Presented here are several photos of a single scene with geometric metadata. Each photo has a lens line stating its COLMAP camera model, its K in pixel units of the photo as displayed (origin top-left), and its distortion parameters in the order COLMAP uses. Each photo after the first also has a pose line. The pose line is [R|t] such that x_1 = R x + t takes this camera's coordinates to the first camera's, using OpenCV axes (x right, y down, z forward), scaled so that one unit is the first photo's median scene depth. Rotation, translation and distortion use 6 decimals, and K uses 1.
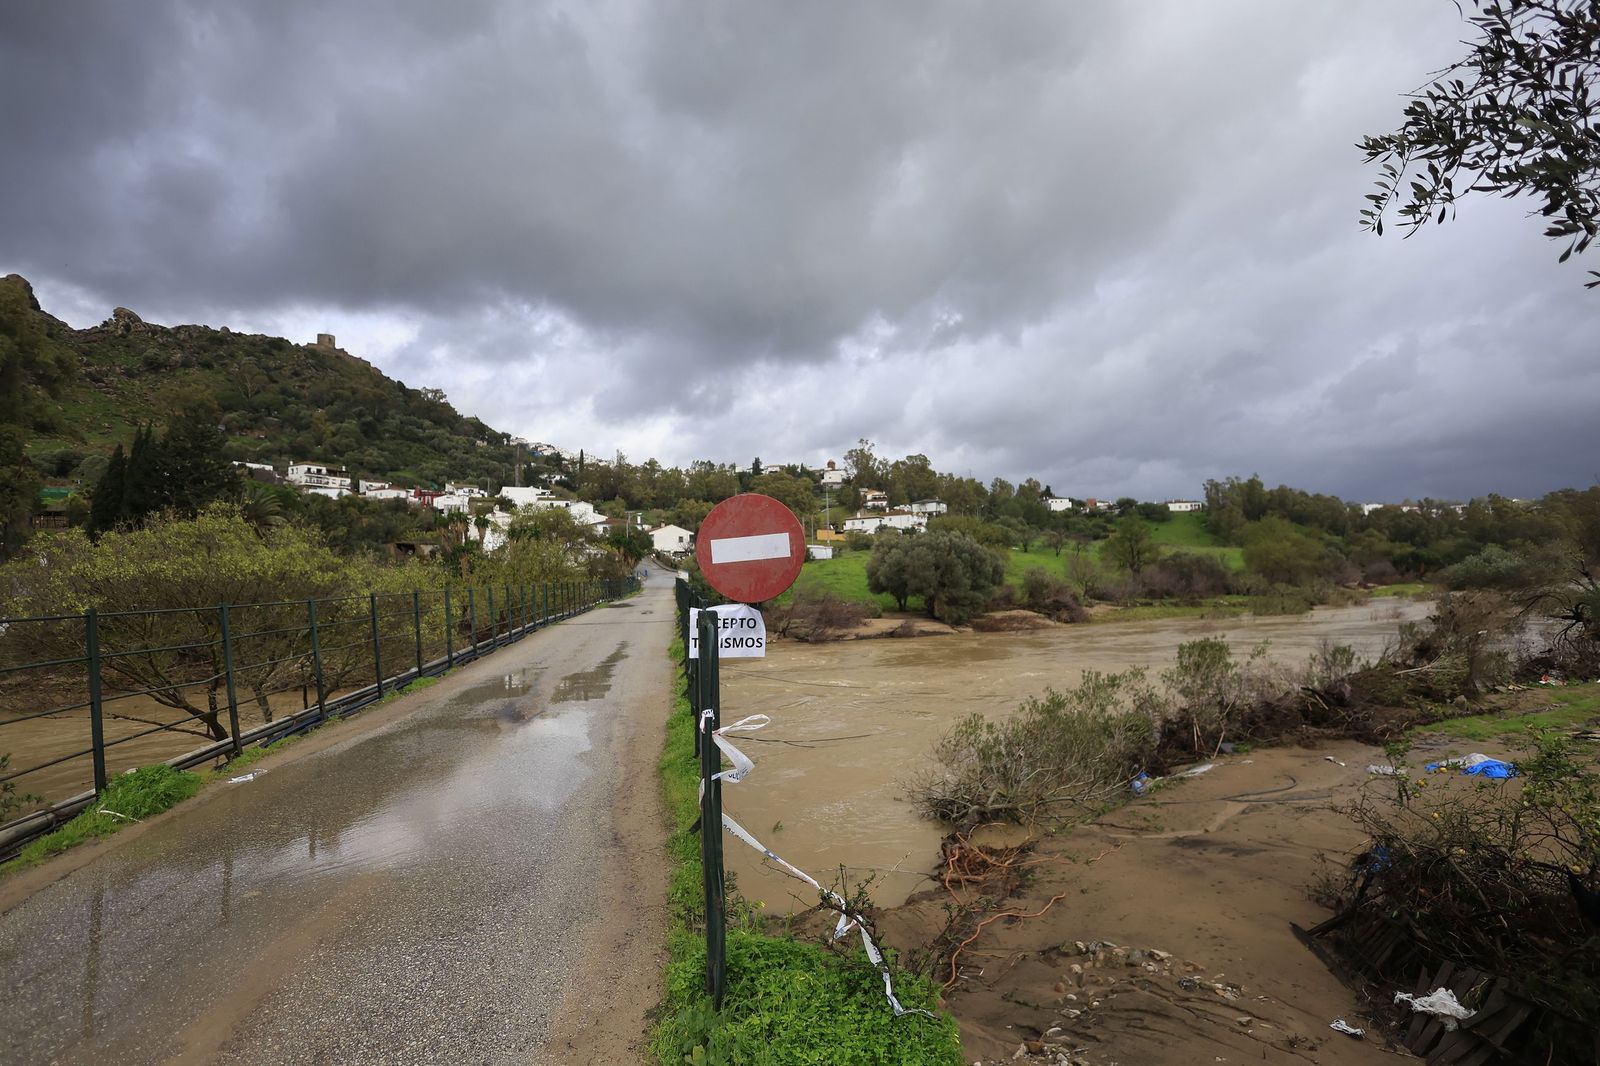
lens RADIAL K [[727.0, 0, 800.0], [0, 727.0, 533.0], [0, 0, 1]] dist [0.000217, 0.000592]
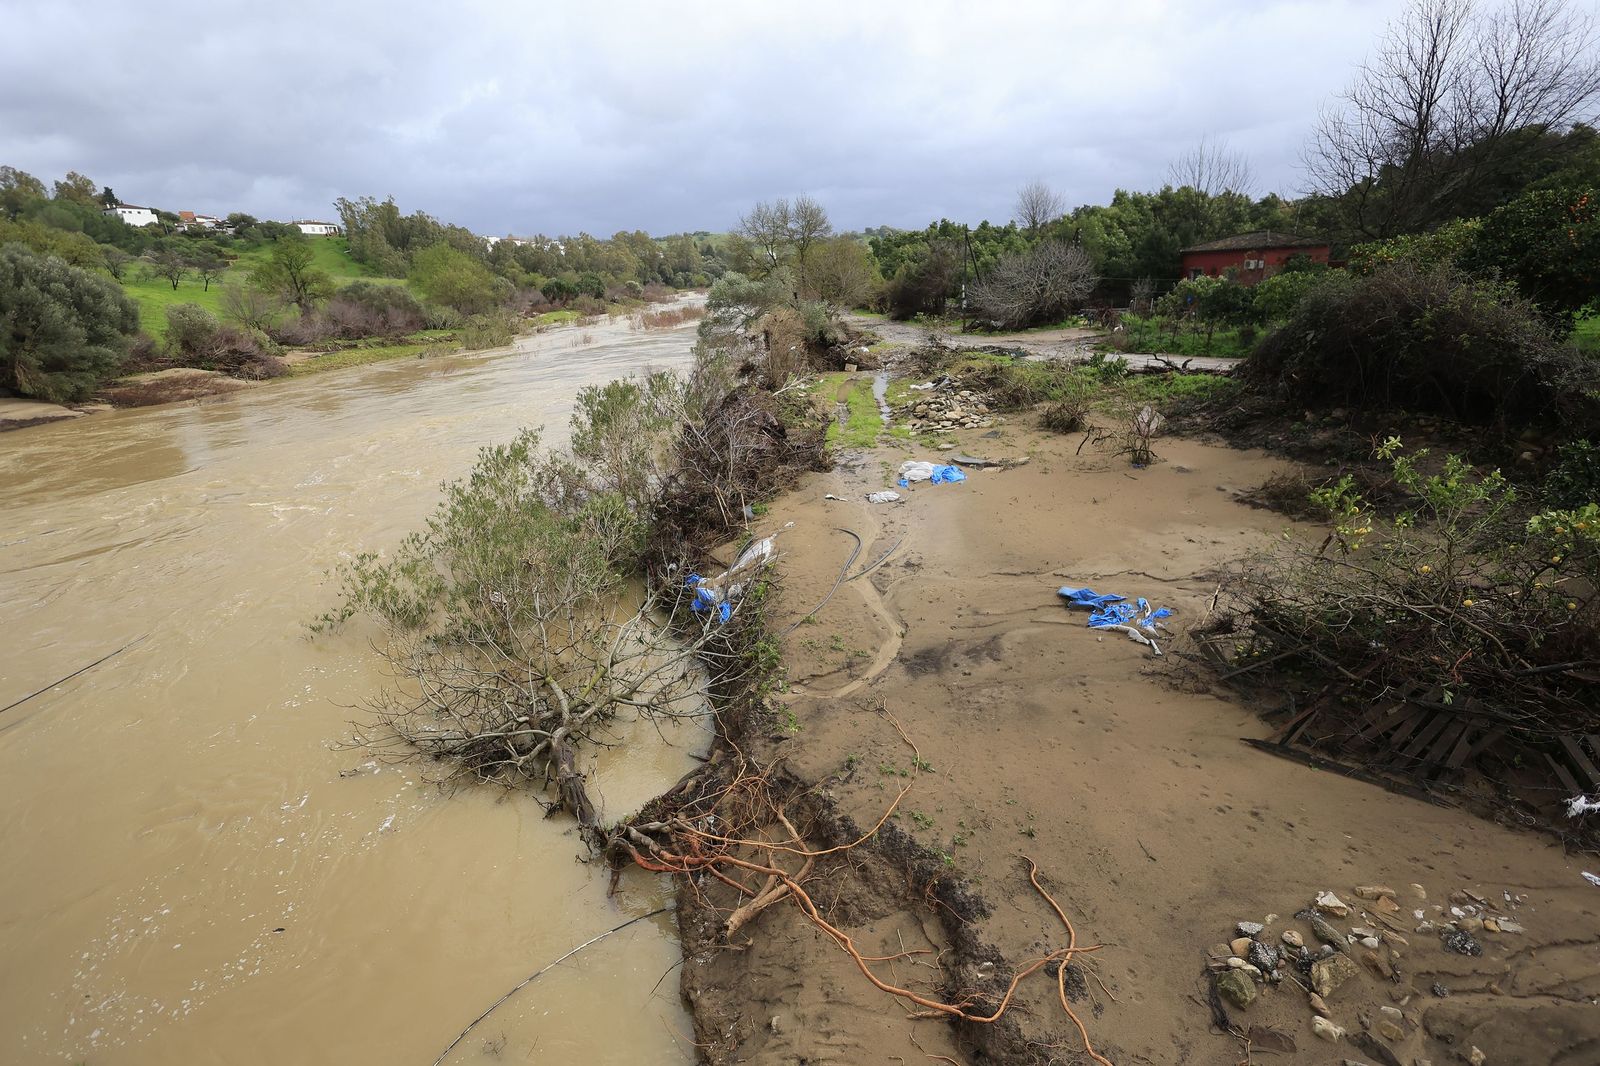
lens RADIAL K [[727.0, 0, 800.0], [0, 727.0, 533.0], [0, 0, 1]] dist [0.000217, 0.000592]
pose [[0.499535, -0.285275, 0.817975, -0.056331], [-0.017301, 0.940750, 0.338660, 0.022616], [-0.866121, -0.183324, 0.465002, 0.394507]]
